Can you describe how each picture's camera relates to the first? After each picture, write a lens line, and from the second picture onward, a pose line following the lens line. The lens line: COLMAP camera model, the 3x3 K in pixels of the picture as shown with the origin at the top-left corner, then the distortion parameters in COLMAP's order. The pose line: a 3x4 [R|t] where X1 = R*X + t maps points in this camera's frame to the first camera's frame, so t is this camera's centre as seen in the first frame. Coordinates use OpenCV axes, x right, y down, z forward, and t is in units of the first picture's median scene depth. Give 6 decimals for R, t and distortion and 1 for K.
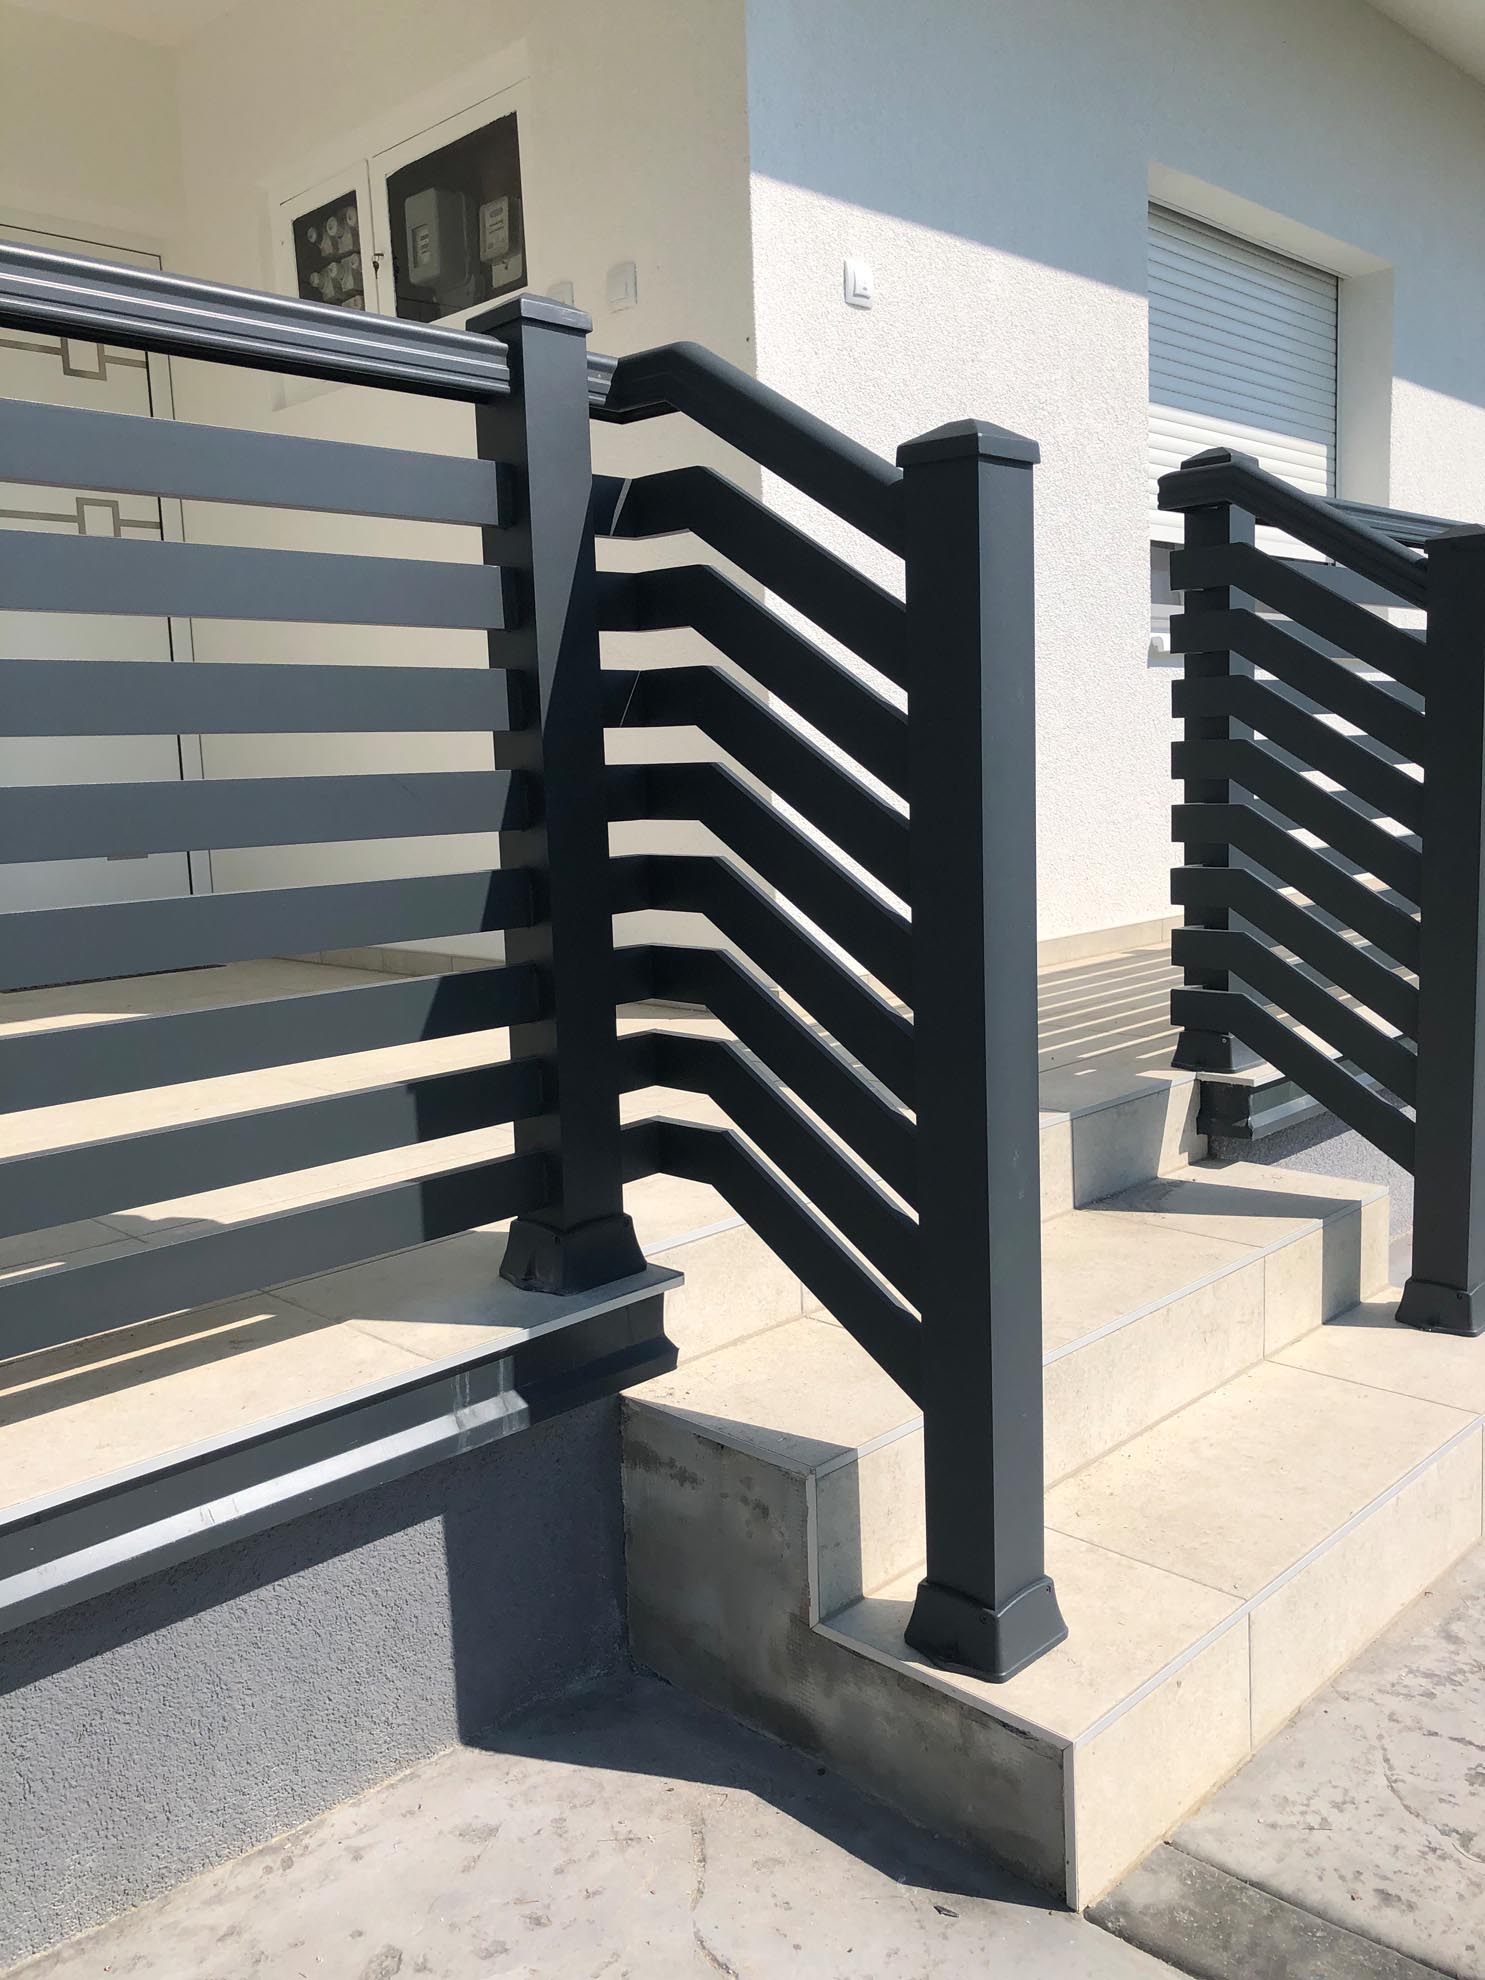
lens RADIAL K [[1670.3, 0, 740.2], [0, 1670.3, 969.0], [0, 0, 1]] dist [0.010385, -0.021203]
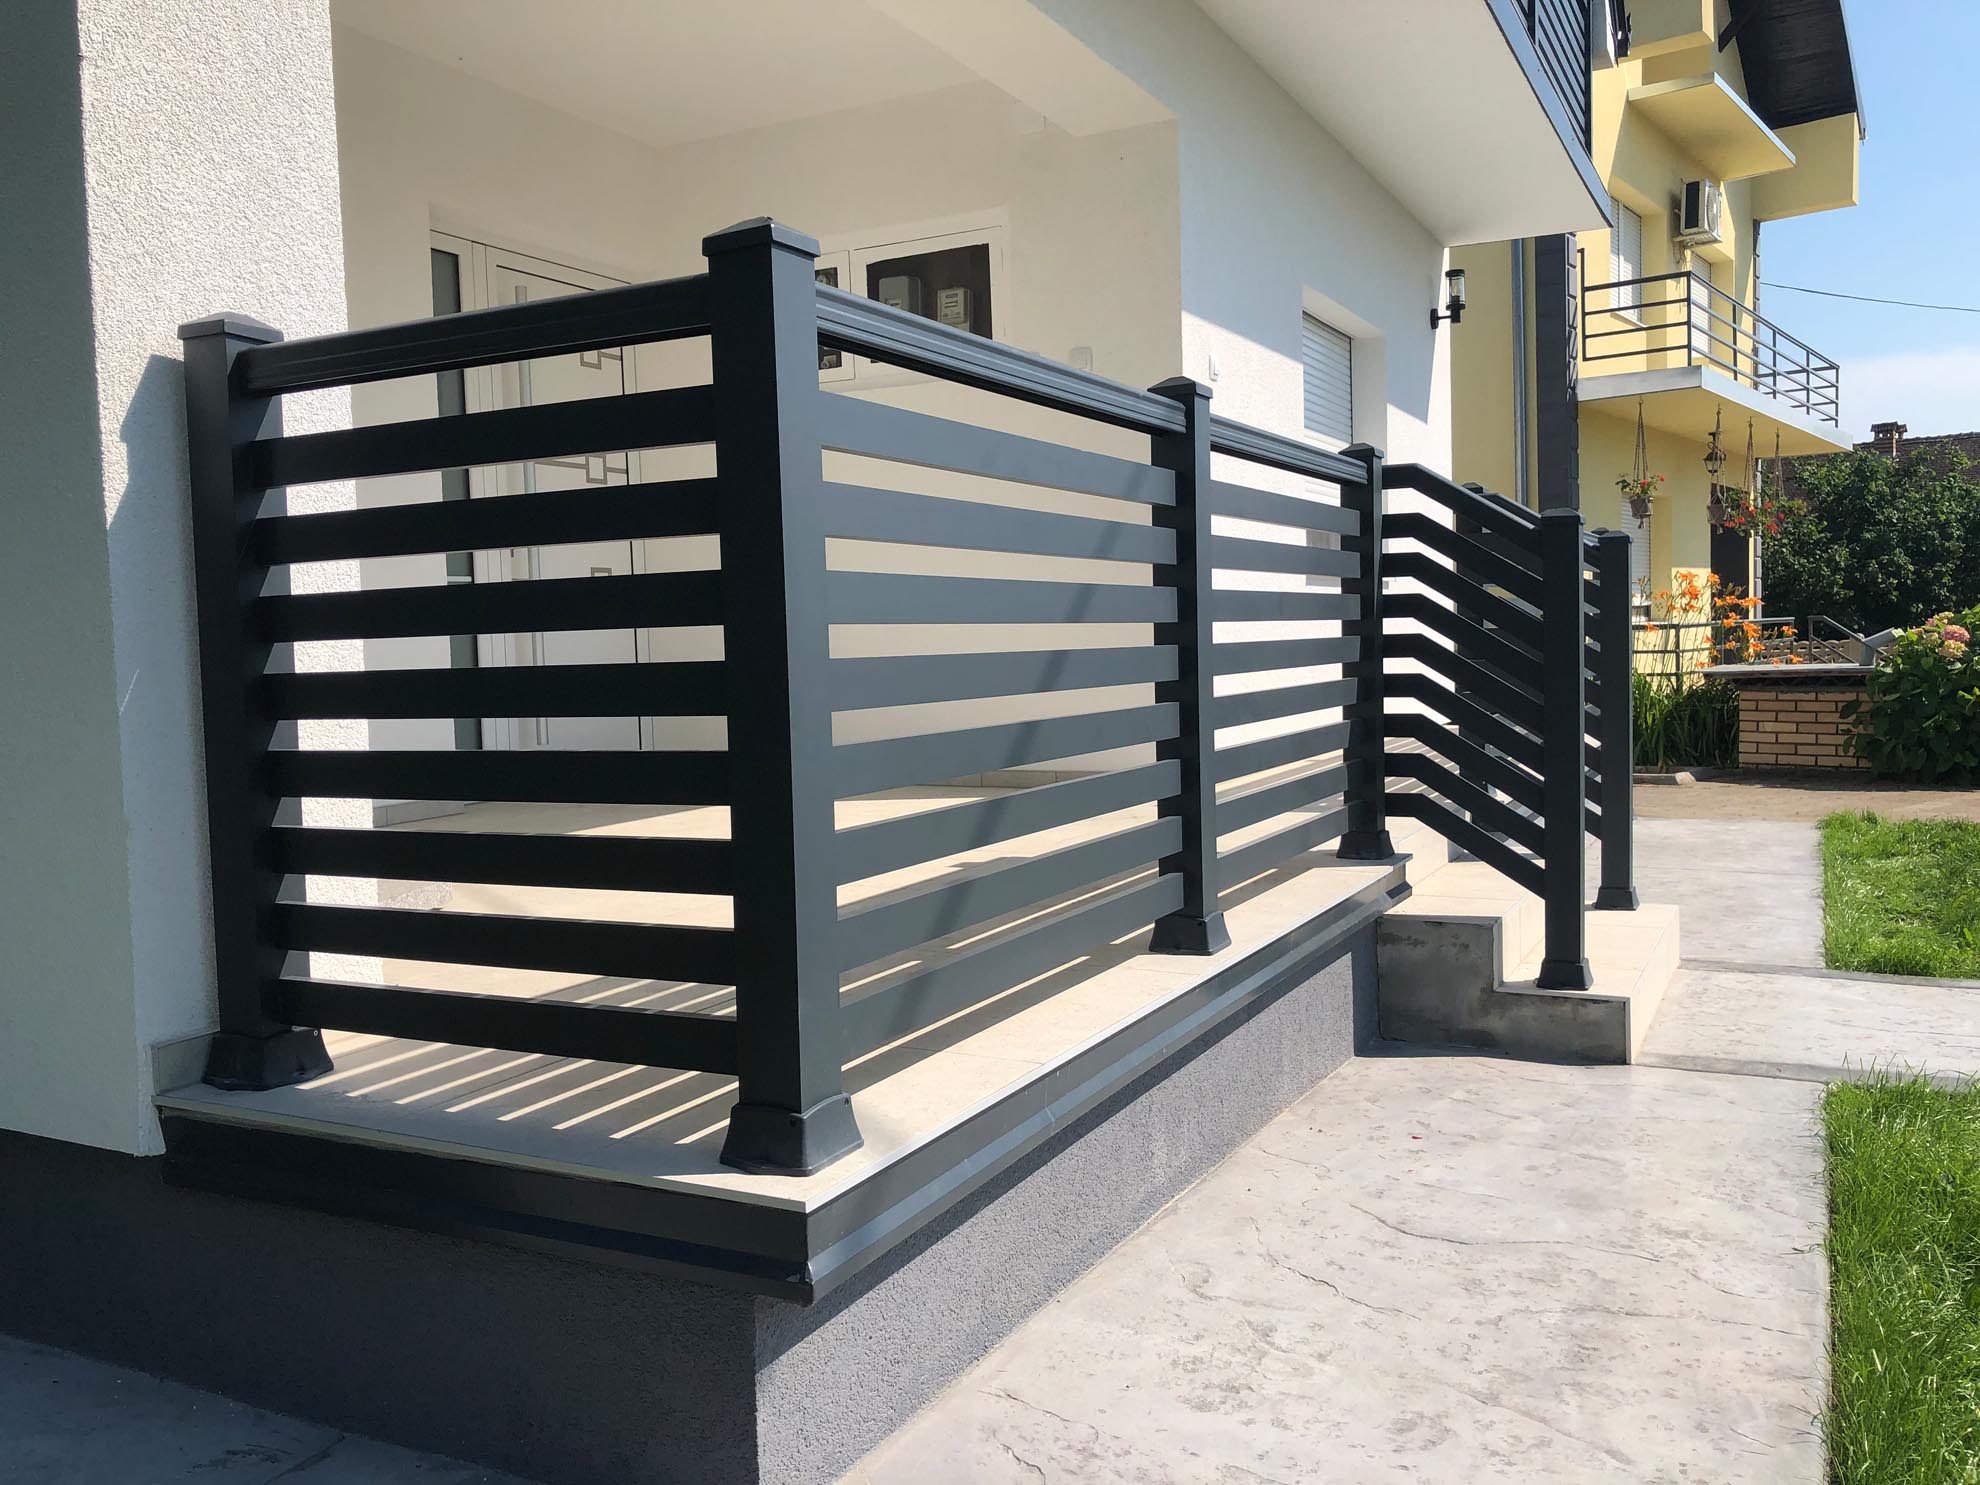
lens RADIAL K [[1670.3, 0, 983.8], [0, 1670.3, 712.2], [0, 0, 1]] dist [0.010385, -0.021203]
pose [[0.955598, -0.006470, 0.294601, -1.260468], [0.033166, 0.995768, -0.085712, 0.163672], [-0.292800, 0.091677, 0.951769, -1.026256]]
